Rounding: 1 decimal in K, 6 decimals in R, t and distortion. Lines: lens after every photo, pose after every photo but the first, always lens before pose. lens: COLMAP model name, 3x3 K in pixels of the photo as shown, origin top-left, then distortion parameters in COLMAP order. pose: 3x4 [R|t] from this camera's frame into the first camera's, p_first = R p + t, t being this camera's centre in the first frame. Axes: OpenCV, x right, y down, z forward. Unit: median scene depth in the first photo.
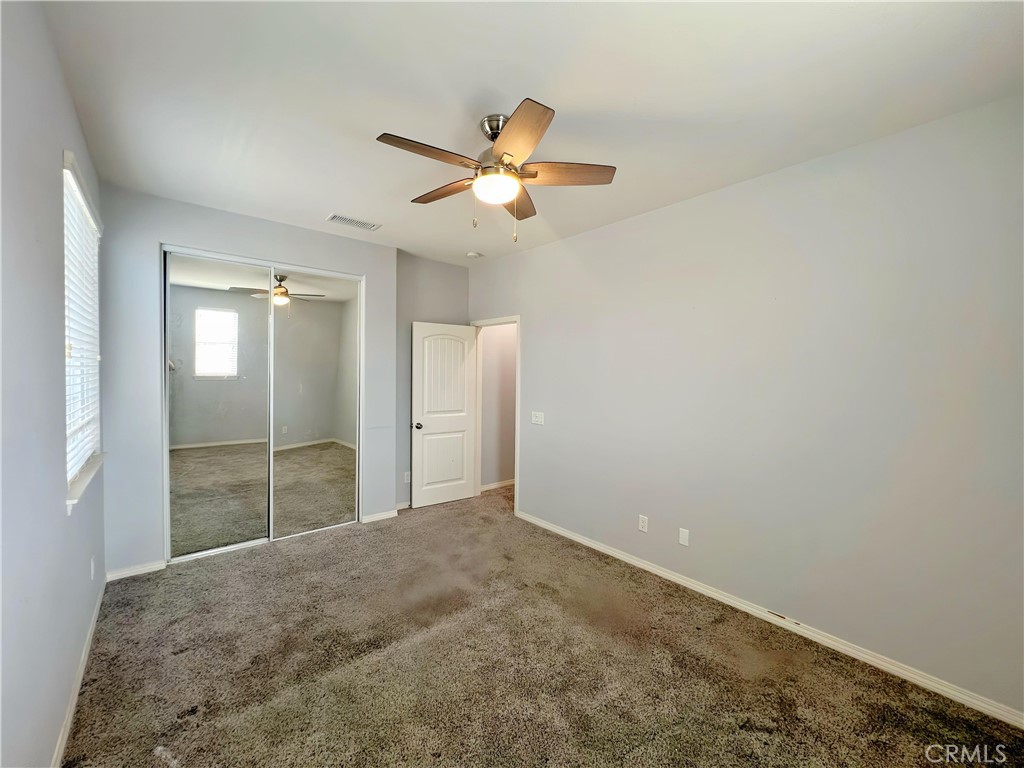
lens RADIAL K [[409.2, 0, 512.0], [0, 409.2, 384.0], [0, 0, 1]] dist [-0.000143, 0.000167]
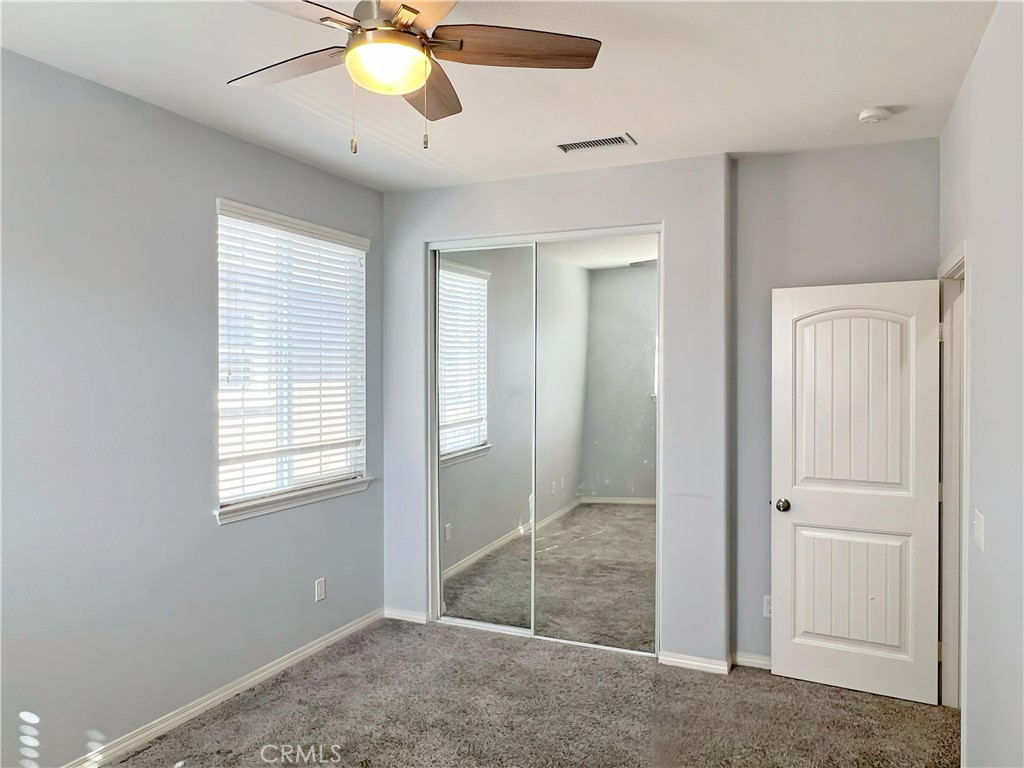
lens RADIAL K [[760.2, 0, 512.0], [0, 760.2, 384.0], [0, 0, 1]] dist [0.004488, 0.002924]
pose [[0.415065, 0.003177, -0.909786, 0.618321], [-0.018128, 0.999824, -0.004779, -0.039746], [0.909611, 0.018476, 0.415050, 0.467379]]
